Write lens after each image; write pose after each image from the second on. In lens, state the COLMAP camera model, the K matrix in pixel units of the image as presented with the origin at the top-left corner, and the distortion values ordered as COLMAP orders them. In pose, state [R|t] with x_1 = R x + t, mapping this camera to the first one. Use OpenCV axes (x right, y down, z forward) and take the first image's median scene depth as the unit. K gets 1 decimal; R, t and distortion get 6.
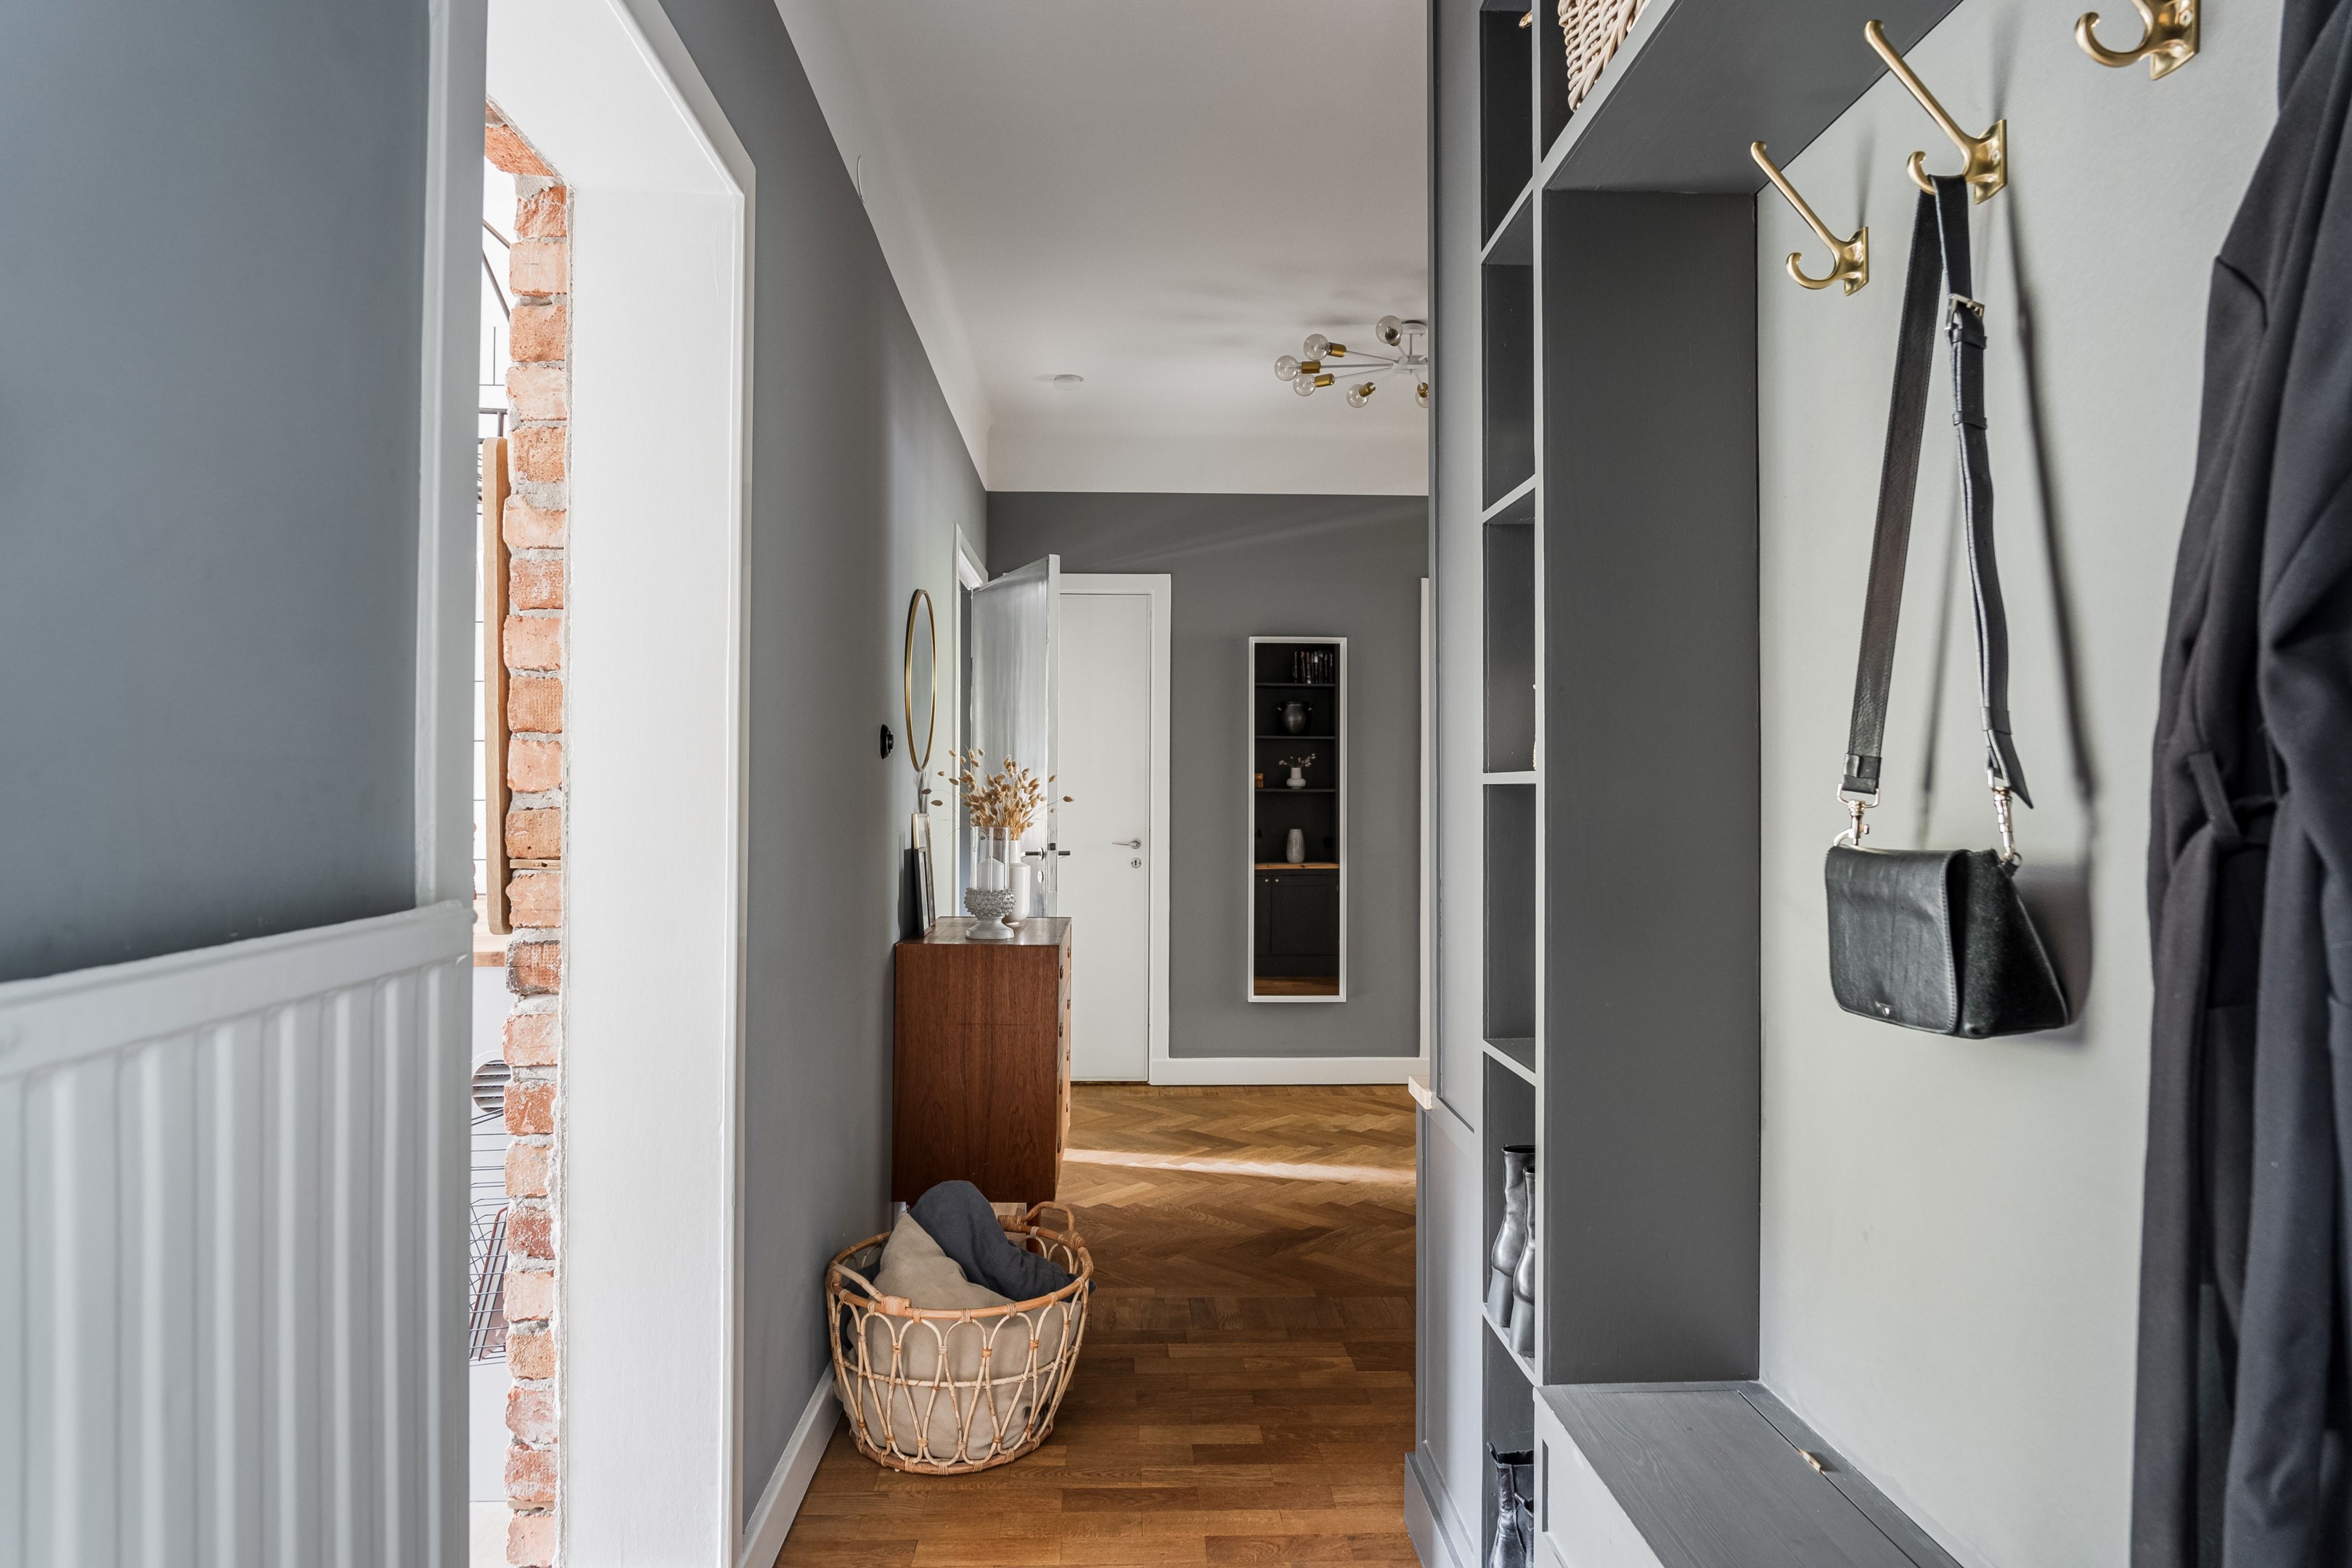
lens RADIAL K [[1470.9, 0, 1176.0], [0, 1470.9, 784.0], [0, 0, 1]] dist [0.000179, -0.000005]
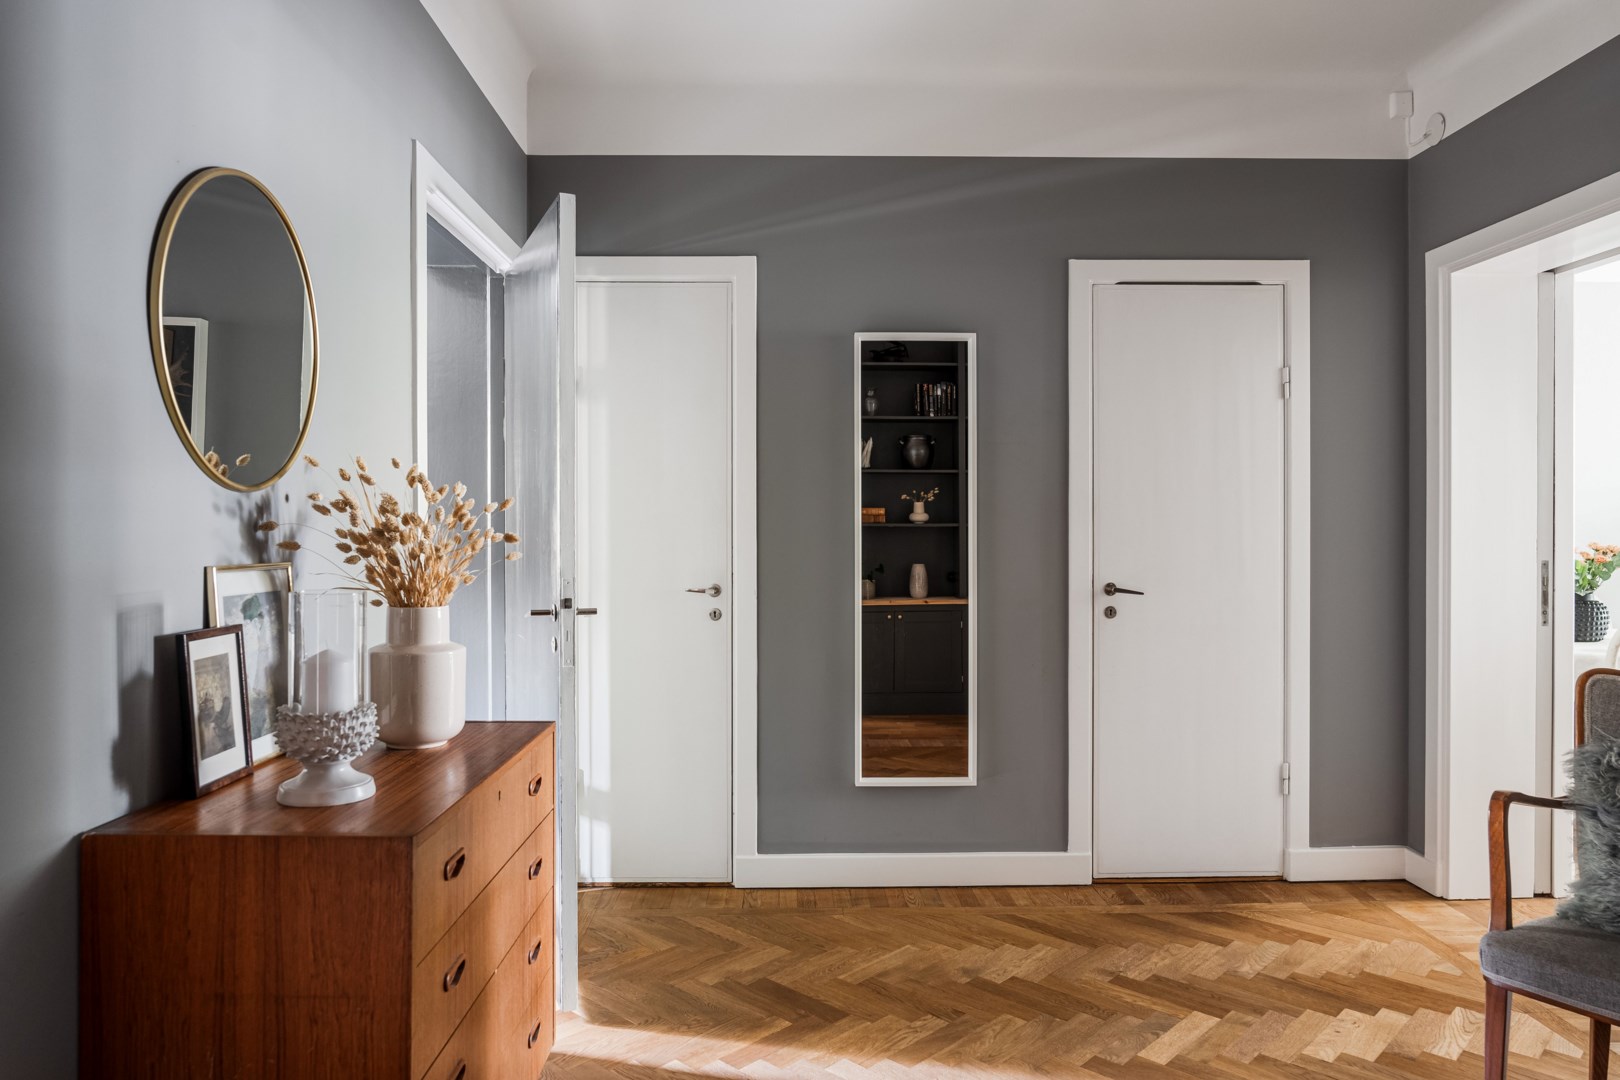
lens RADIAL K [[1075.5, 0, 810.0], [0, 1075.5, 540.0], [0, 0, 1]] dist [-0.003998, -0.000844]
pose [[0.999649, -0.005217, -0.025955, 0.040177], [0.005630, 0.999858, 0.015878, 0.003642], [0.025869, -0.016019, 0.999537, 0.409484]]
